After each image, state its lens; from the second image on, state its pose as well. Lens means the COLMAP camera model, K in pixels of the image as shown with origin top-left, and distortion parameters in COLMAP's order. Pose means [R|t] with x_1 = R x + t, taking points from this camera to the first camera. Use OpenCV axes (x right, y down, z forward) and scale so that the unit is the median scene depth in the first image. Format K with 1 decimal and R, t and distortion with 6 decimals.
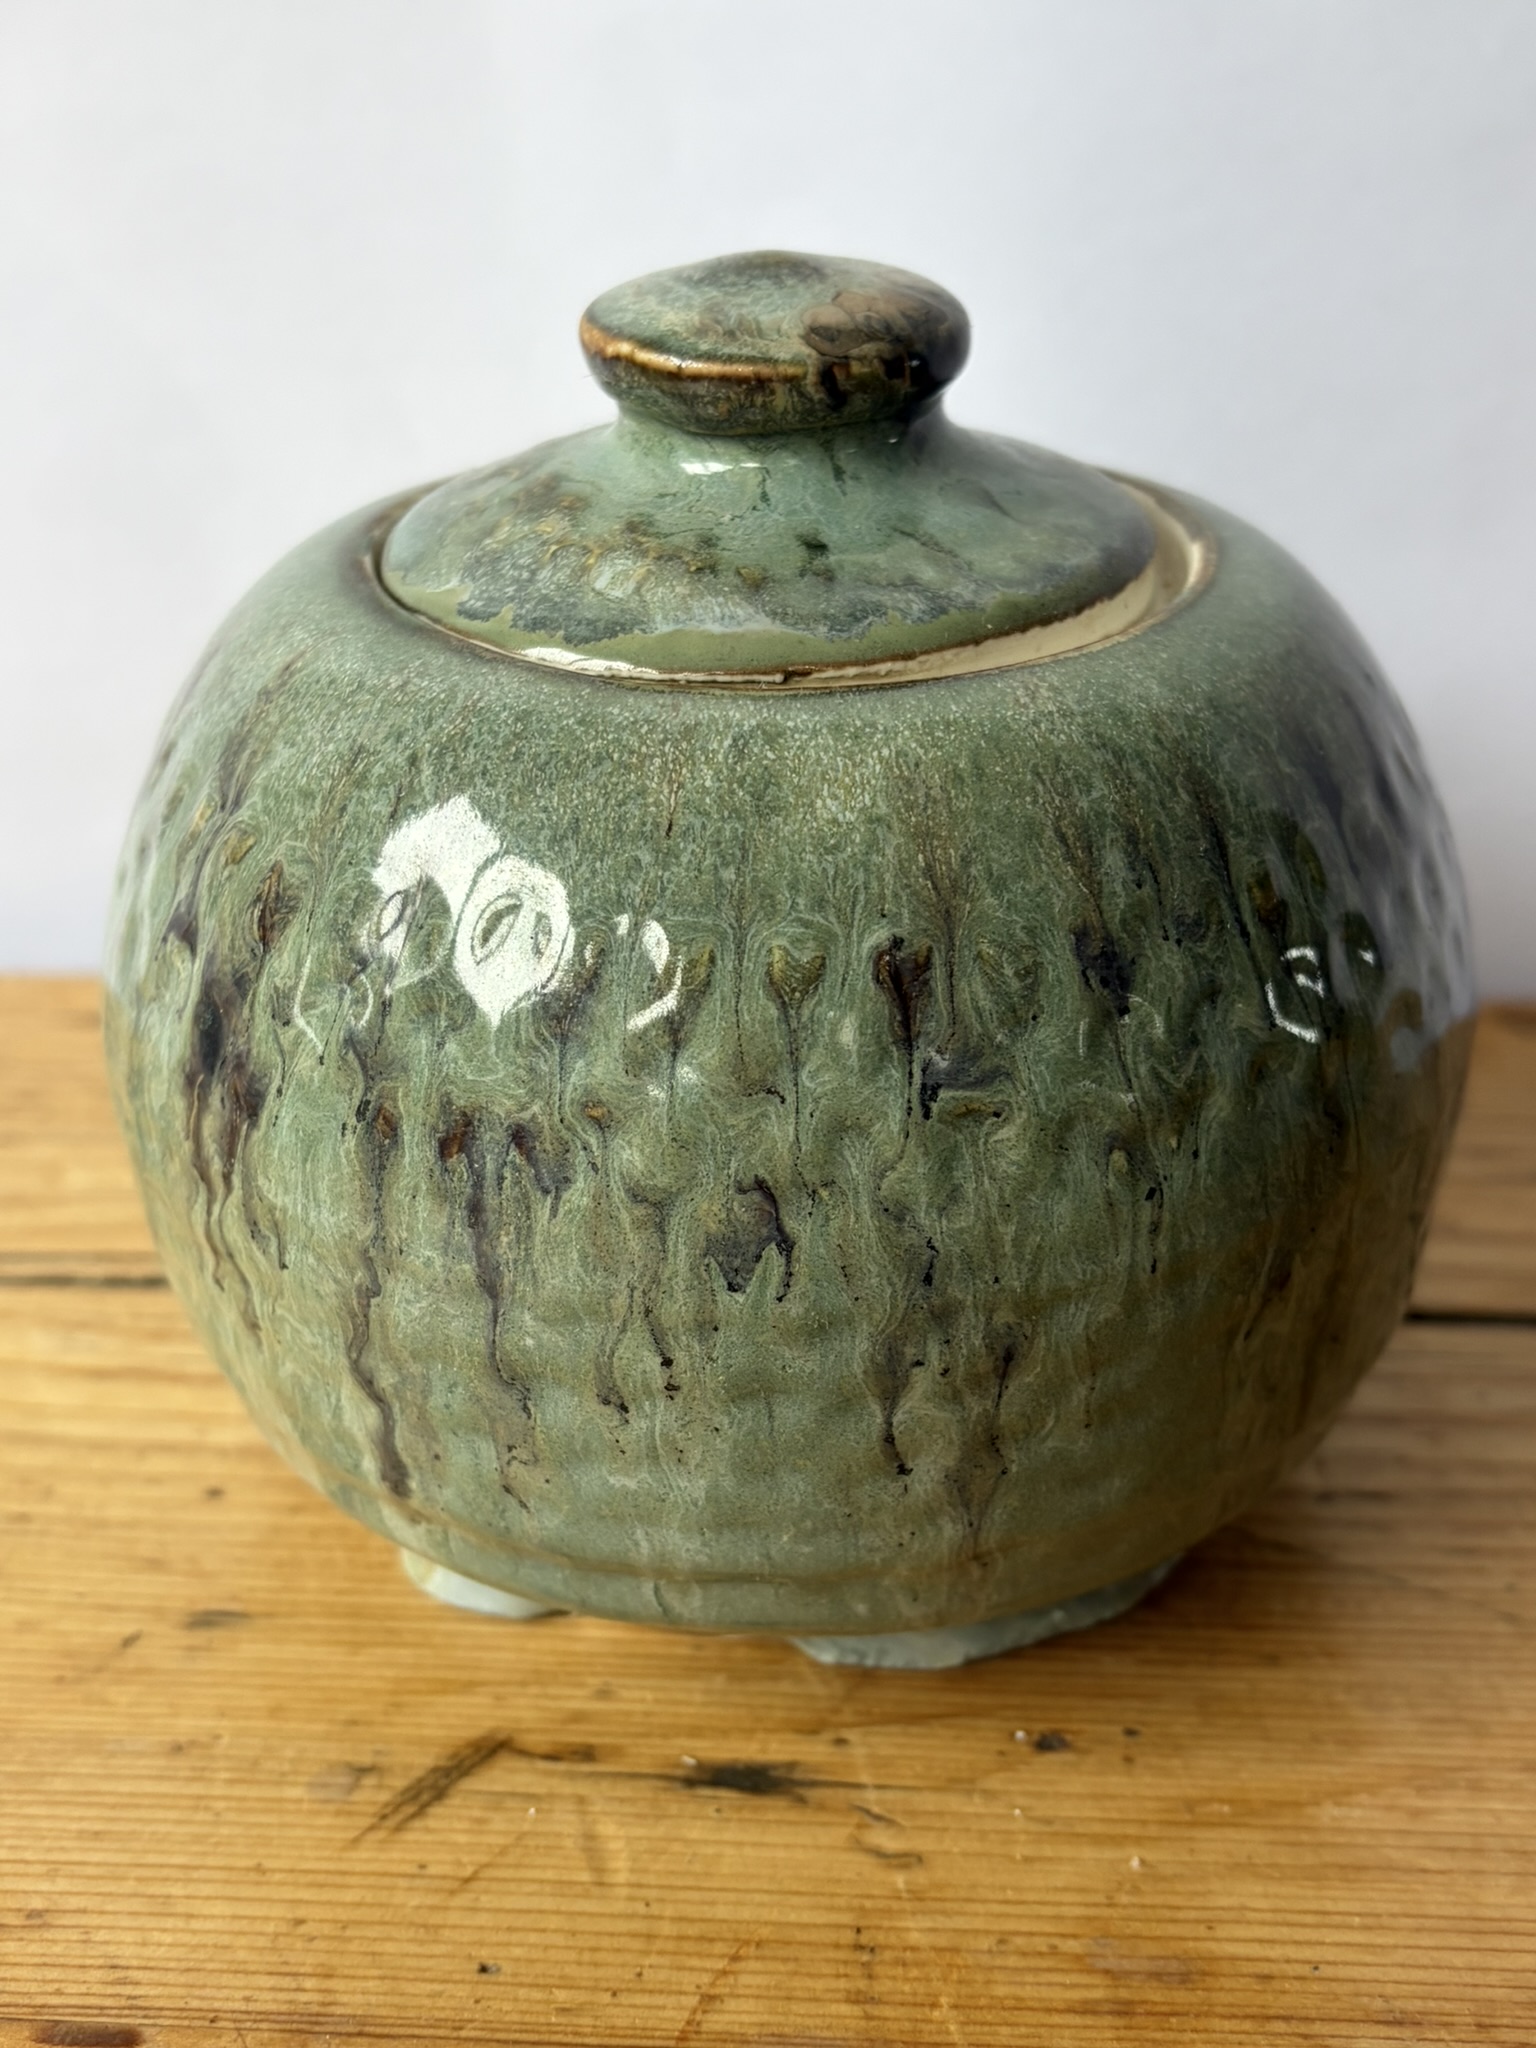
lens RADIAL K [[2467.9, 0, 783.6], [0, 2467.9, 1026.2], [0, 0, 1]] dist [-0.035686, 0.000000]
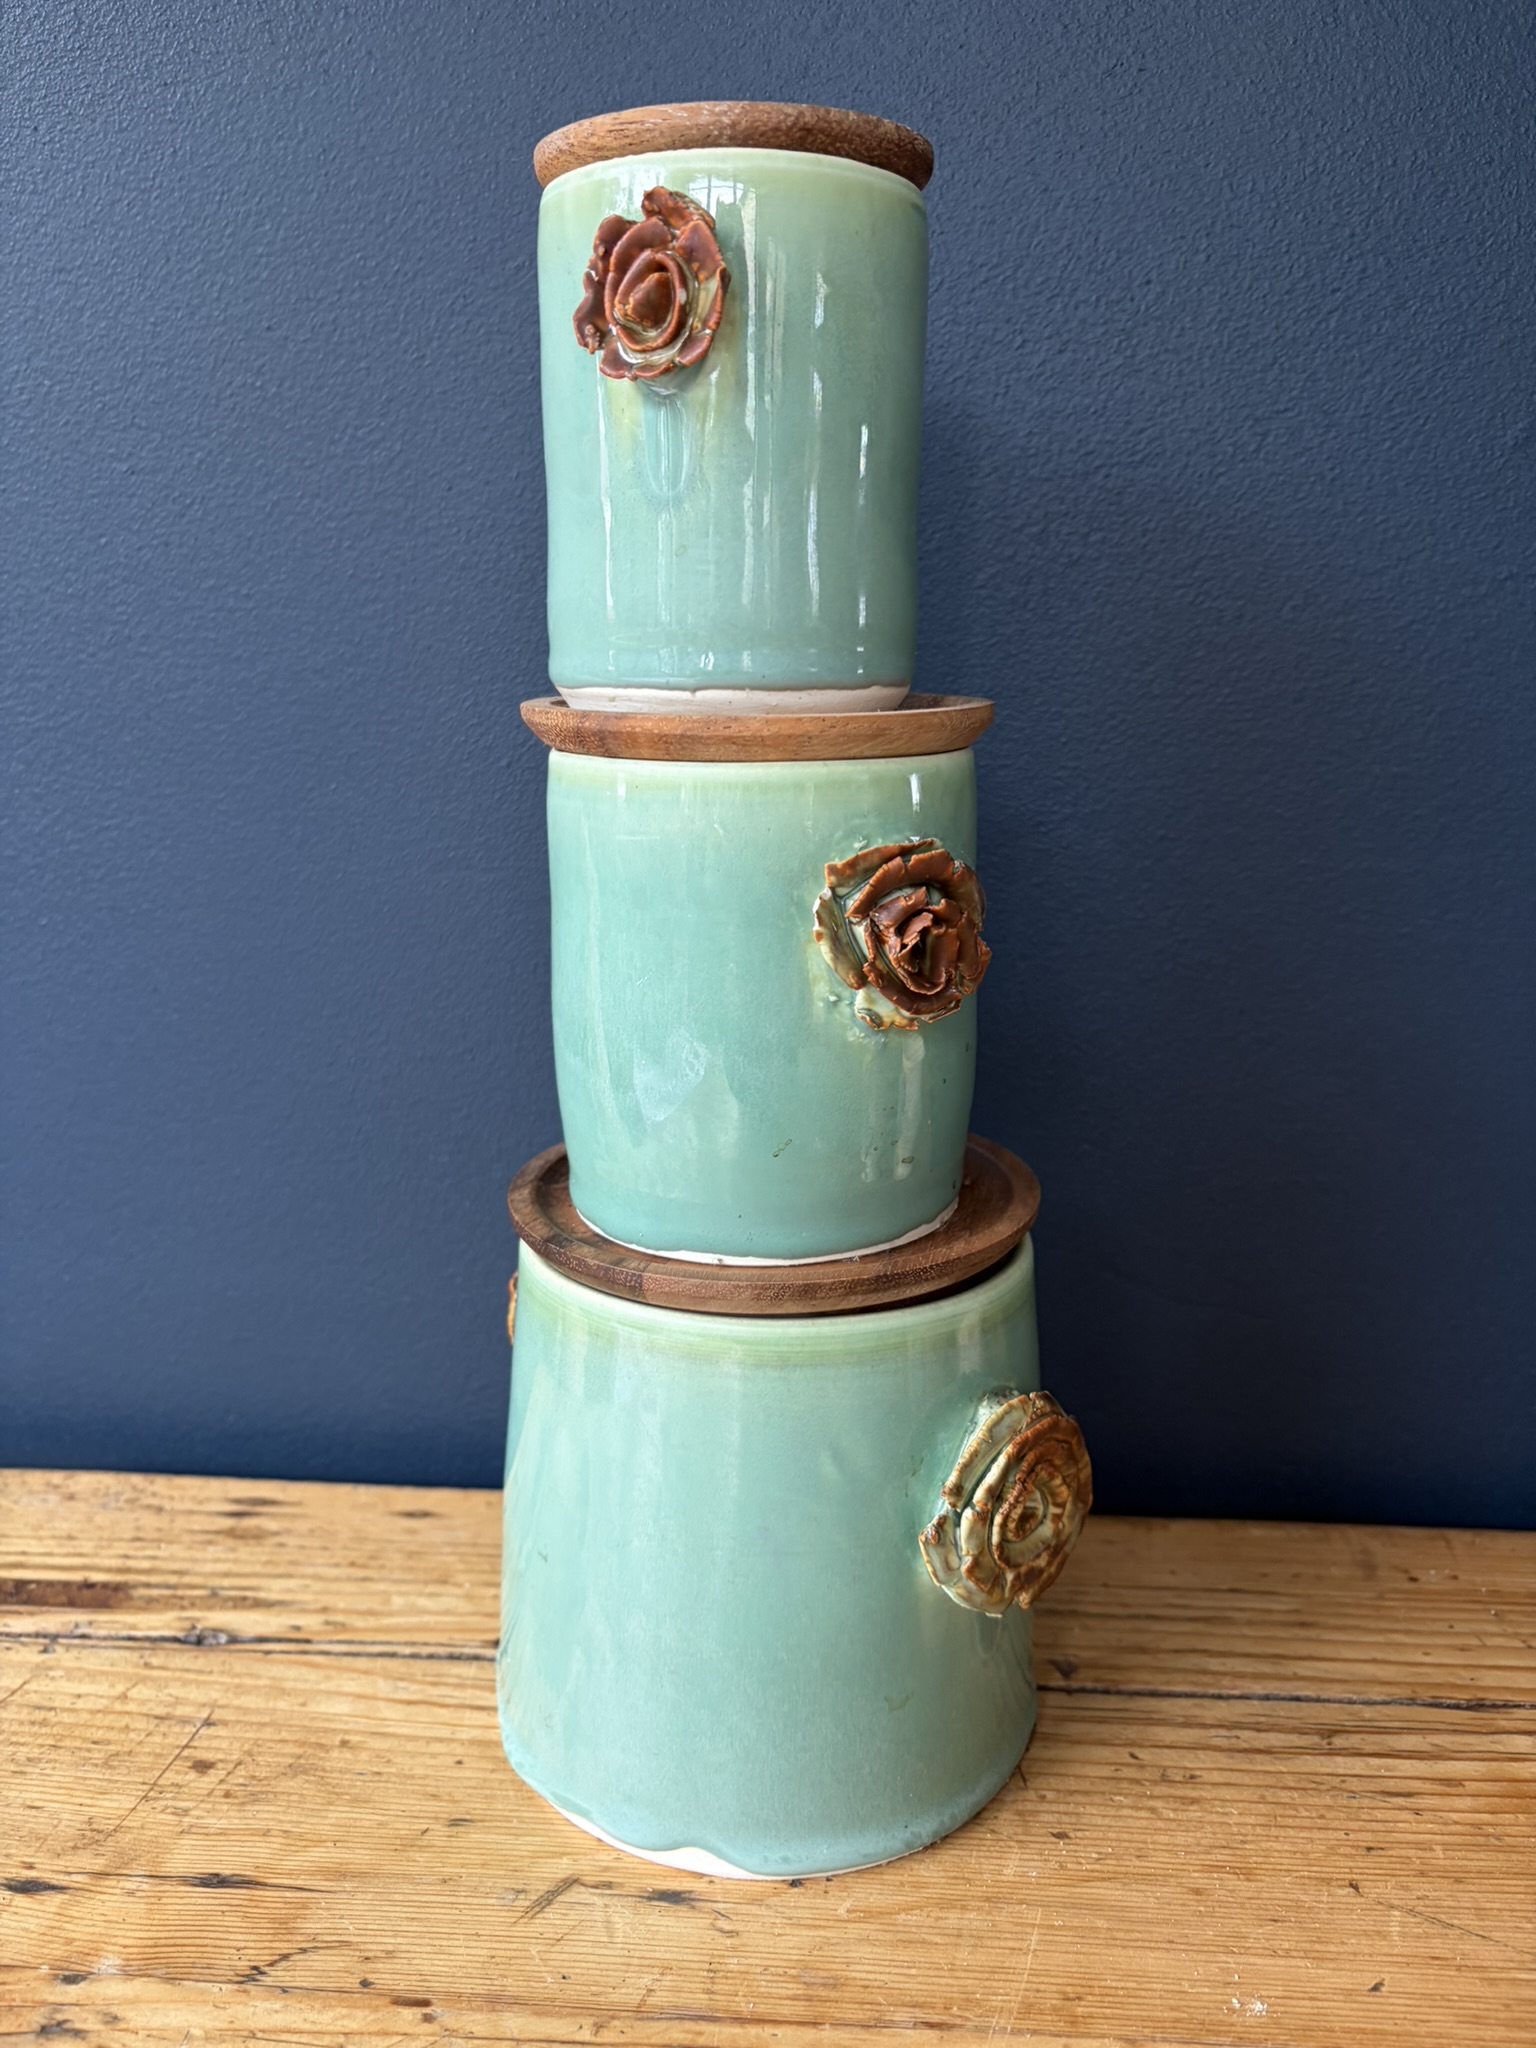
lens RADIAL K [[1616.8, 0, 778.0], [0, 1616.8, 1015.5], [0, 0, 1]] dist [0.006743, -0.024448]
pose [[0.999885, 0.012075, -0.009187, 0.097304], [-0.013657, 0.980063, -0.198216, -0.250199], [0.006611, 0.198319, 0.980115, -0.791201]]
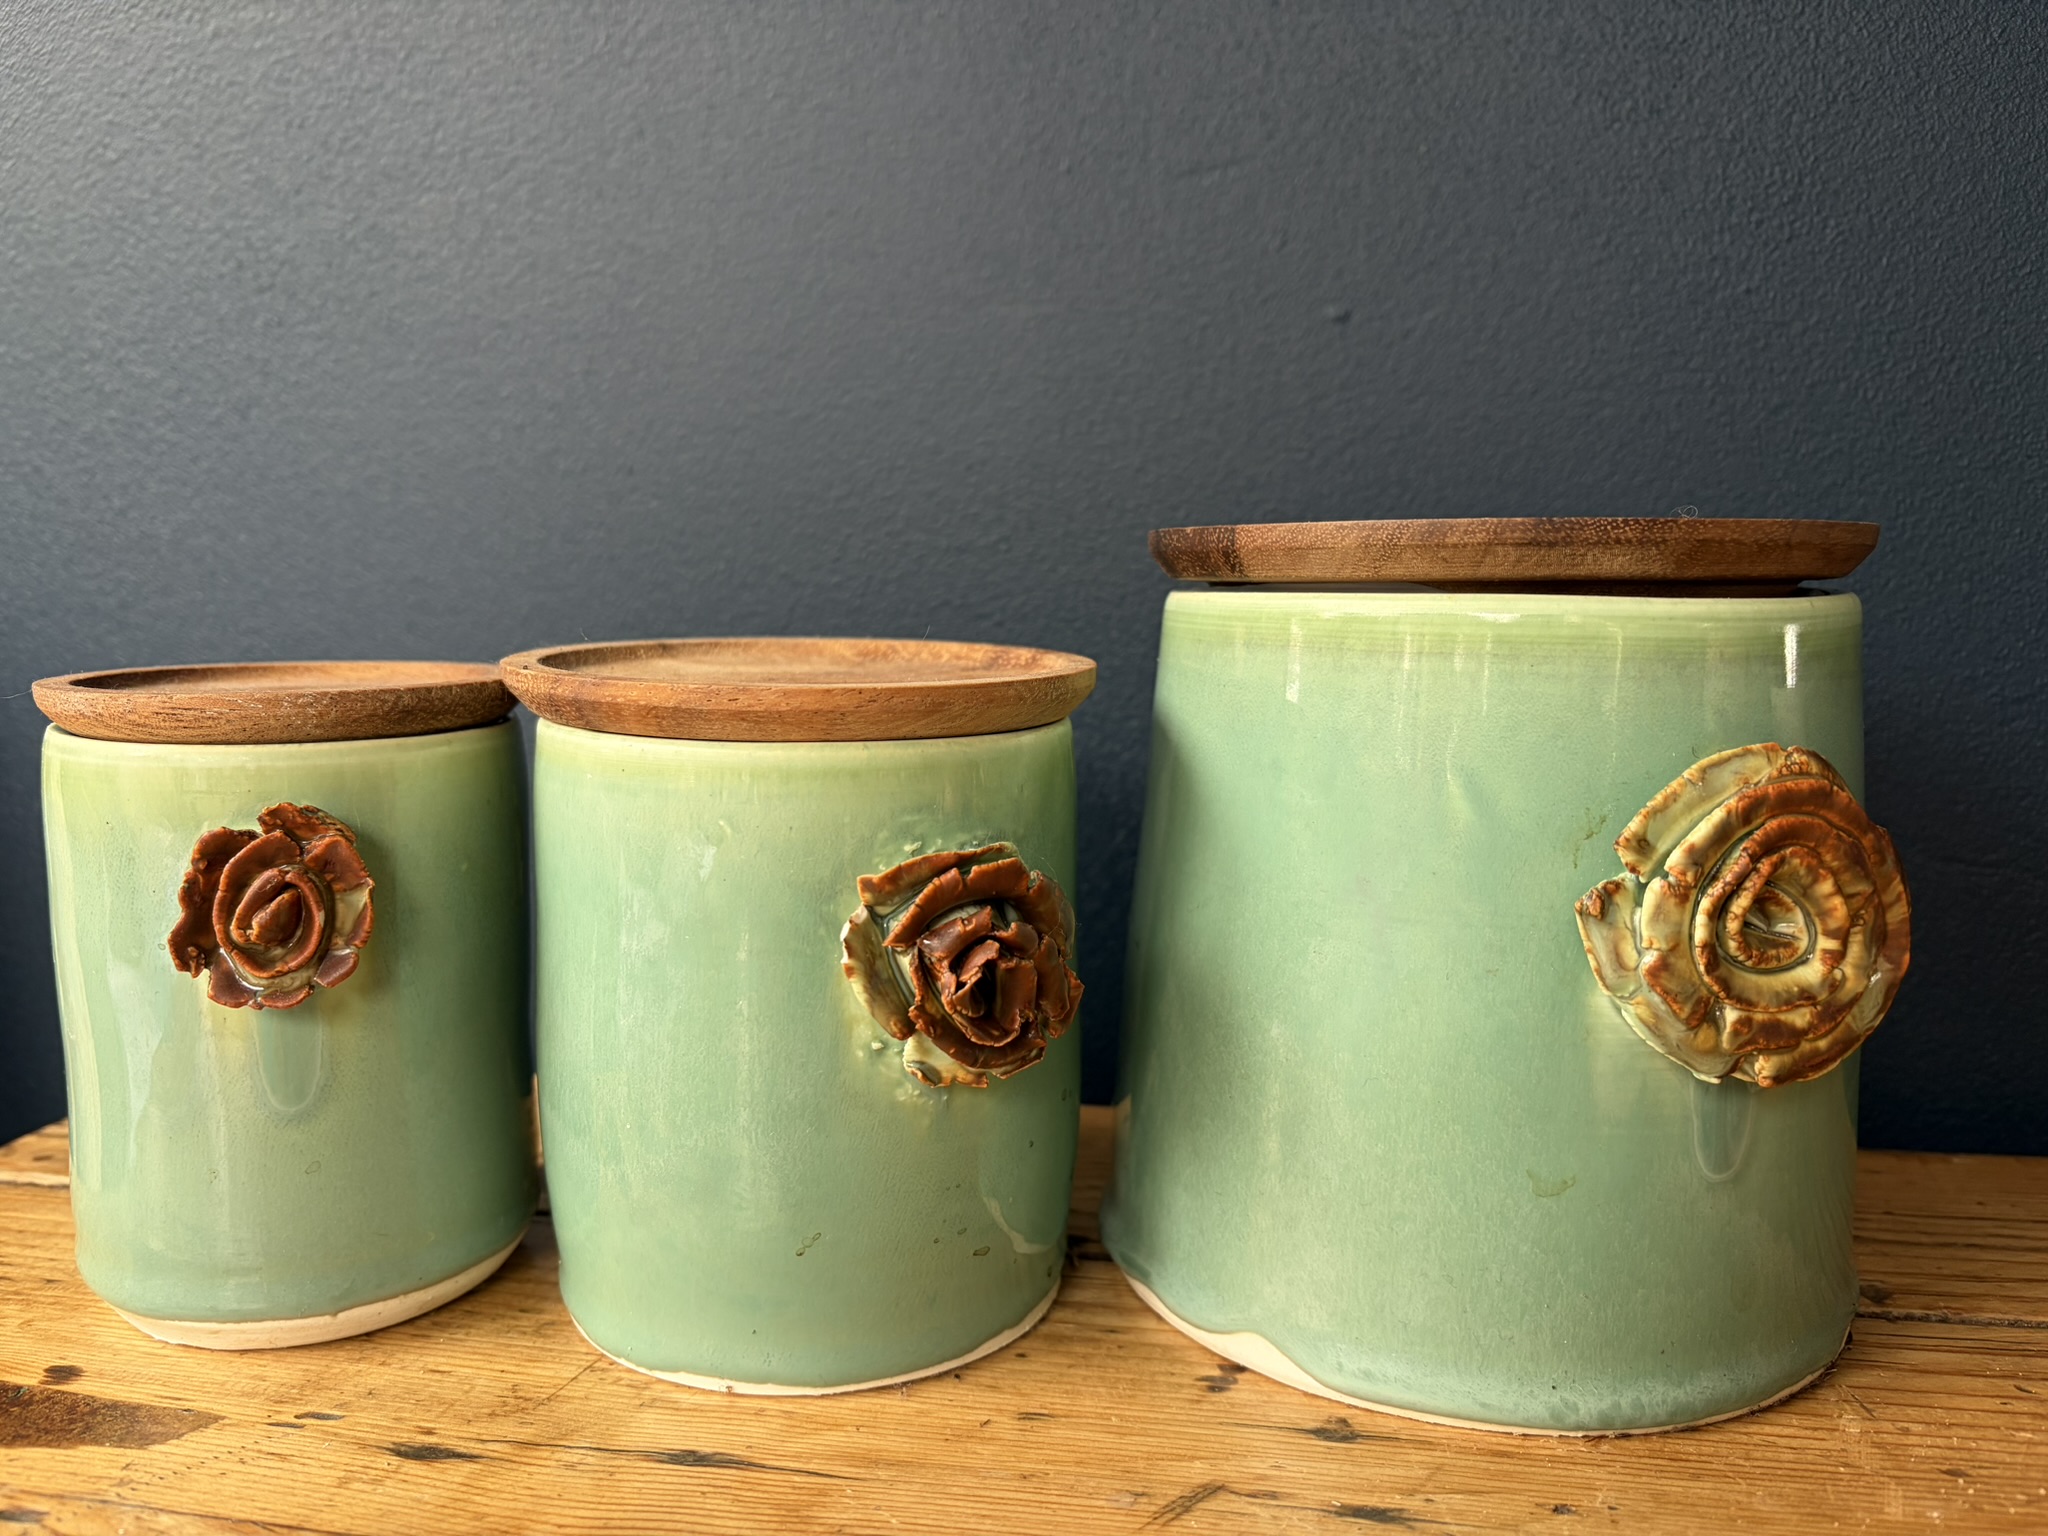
lens RADIAL K [[1616.8, 0, 1022.7], [0, 1616.8, 770.0], [0, 0, 1]] dist [0.006743, -0.024448]
pose [[0.994229, 0.018005, -0.105758, -0.142792], [-0.050764, 0.947424, -0.315930, 0.189049], [0.094510, 0.319475, 0.942870, -0.192516]]
